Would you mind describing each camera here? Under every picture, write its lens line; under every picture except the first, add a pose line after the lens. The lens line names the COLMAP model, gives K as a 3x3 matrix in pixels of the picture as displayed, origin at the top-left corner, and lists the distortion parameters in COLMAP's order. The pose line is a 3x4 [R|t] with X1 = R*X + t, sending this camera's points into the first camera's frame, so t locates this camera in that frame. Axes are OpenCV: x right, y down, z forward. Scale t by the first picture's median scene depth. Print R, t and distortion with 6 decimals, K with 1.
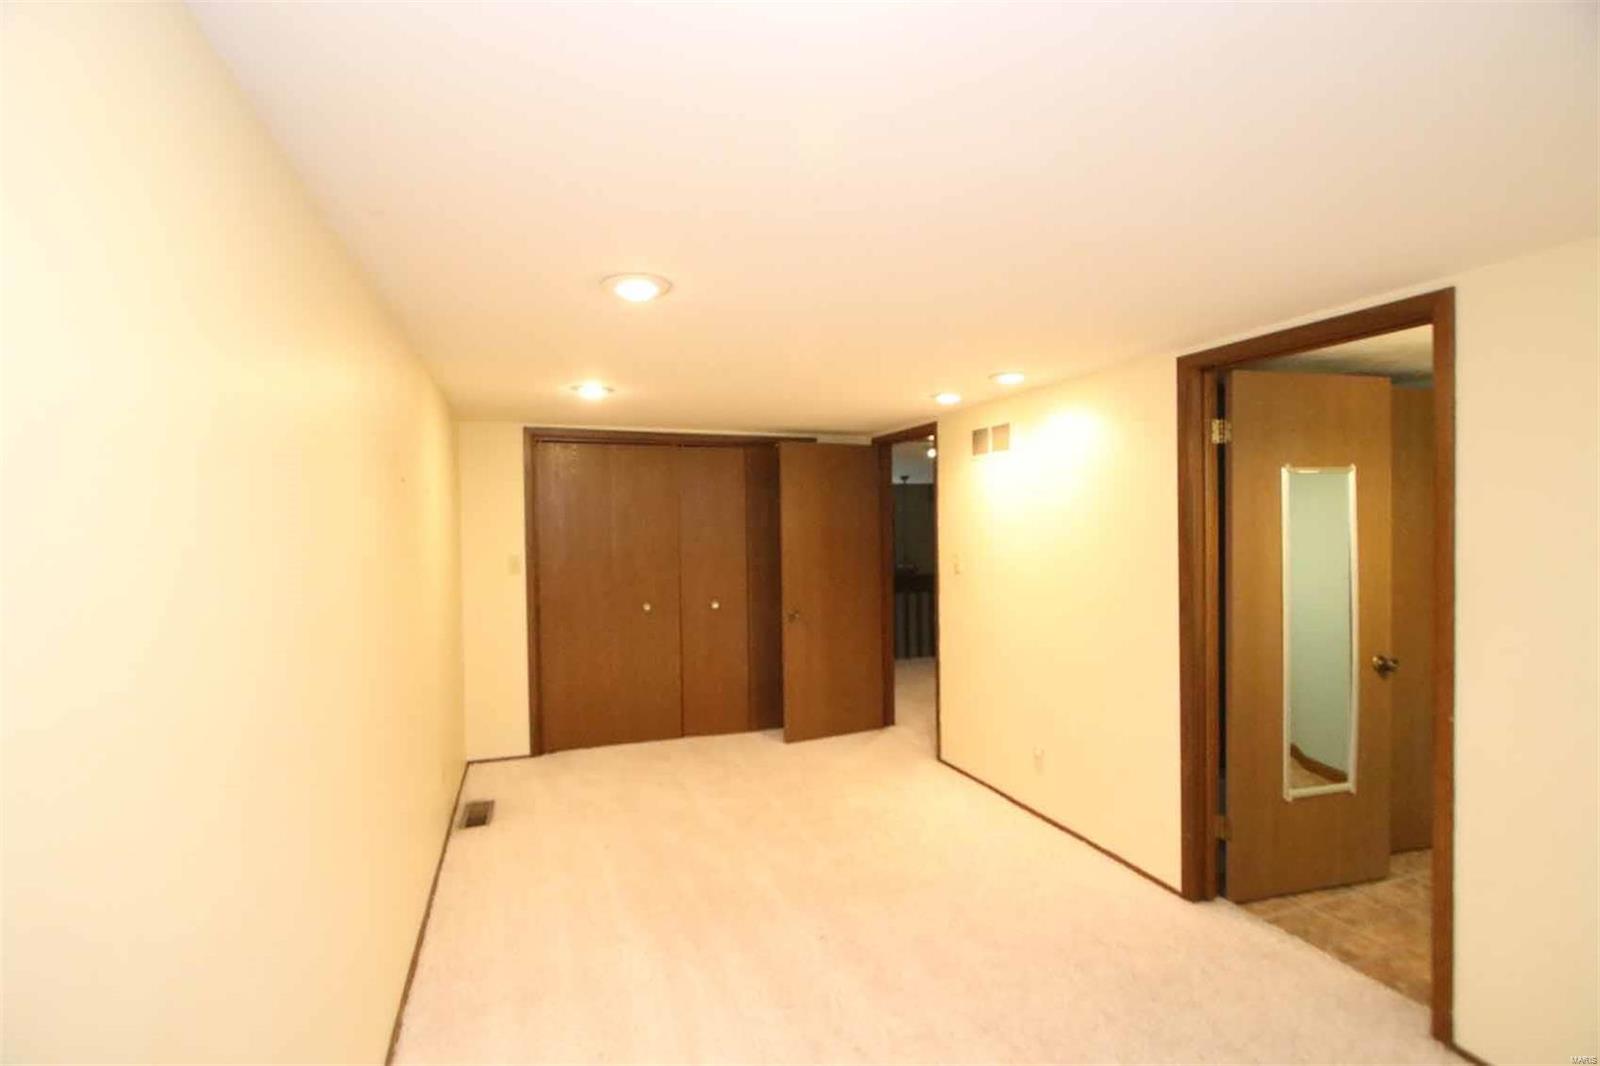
lens RADIAL K [[743.8, 0, 800.0], [0, 743.8, 533.0], [0, 0, 1]] dist [-0.005072, -0.000413]
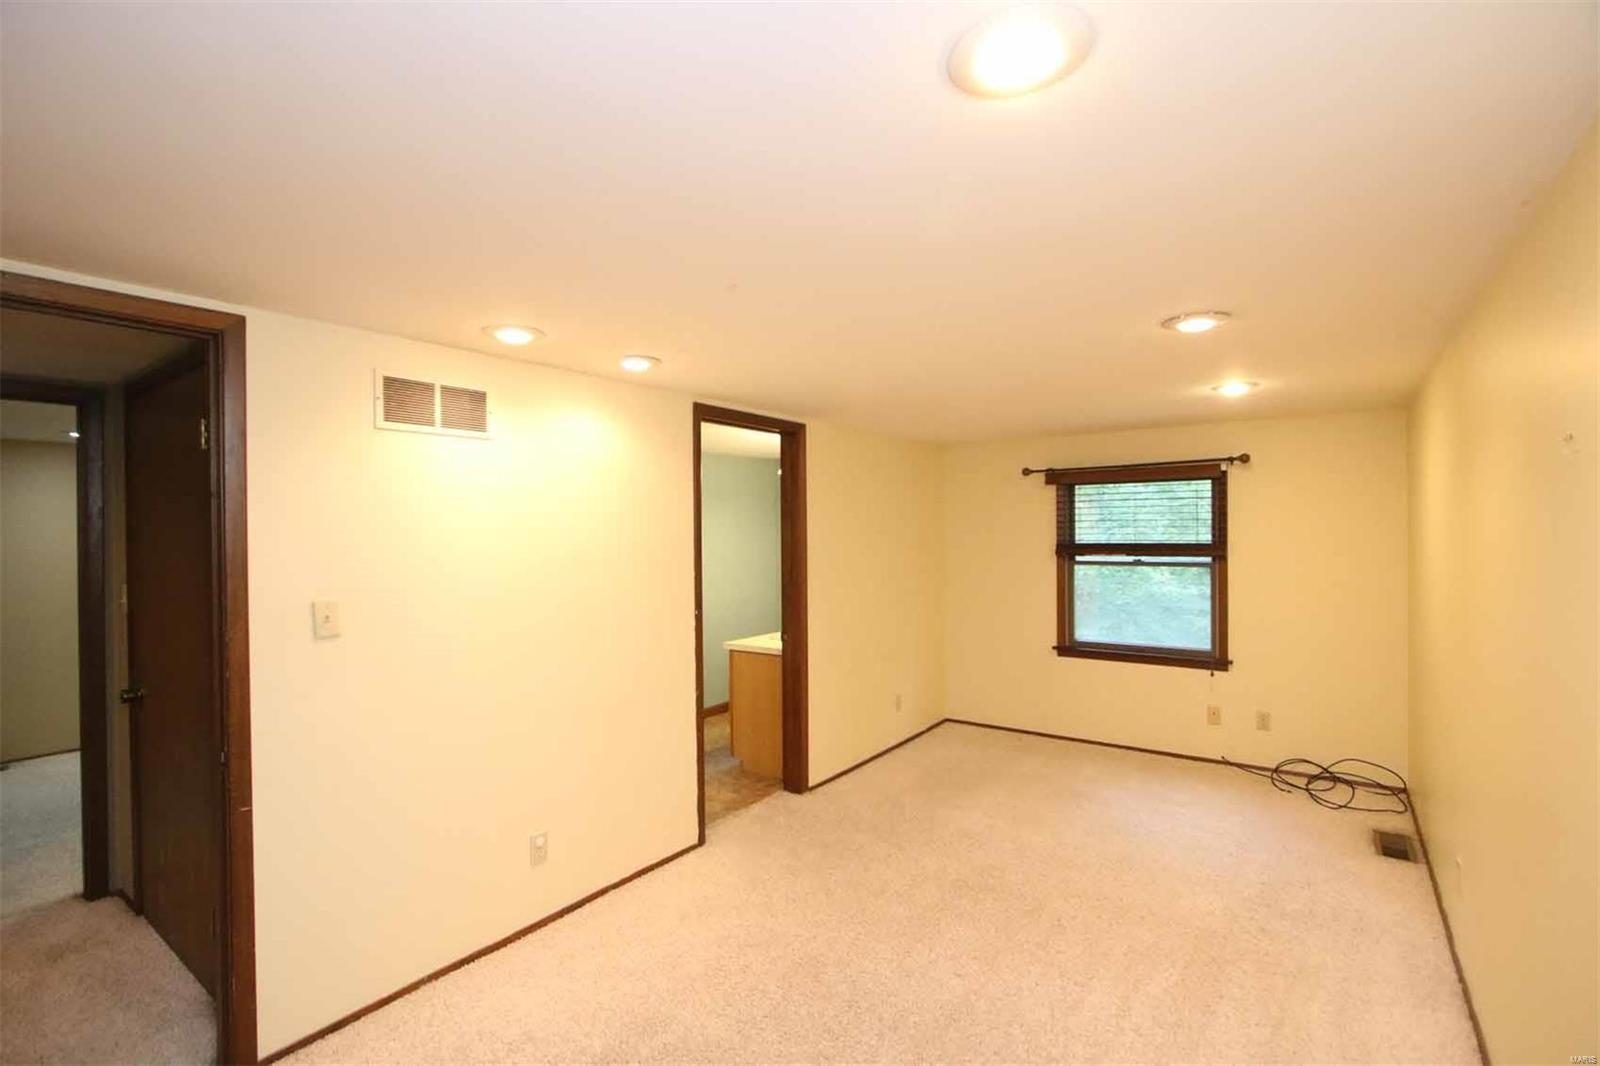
lens RADIAL K [[723.9, 0, 784.8], [0, 723.9, 534.5], [0, 0, 1]] dist [-0.001955, 0.000450]
pose [[-0.535413, 0.015923, 0.844440, -0.419119], [0.026736, 0.999641, -0.001897, -0.009498], [-0.844167, 0.021561, -0.535647, 1.114501]]
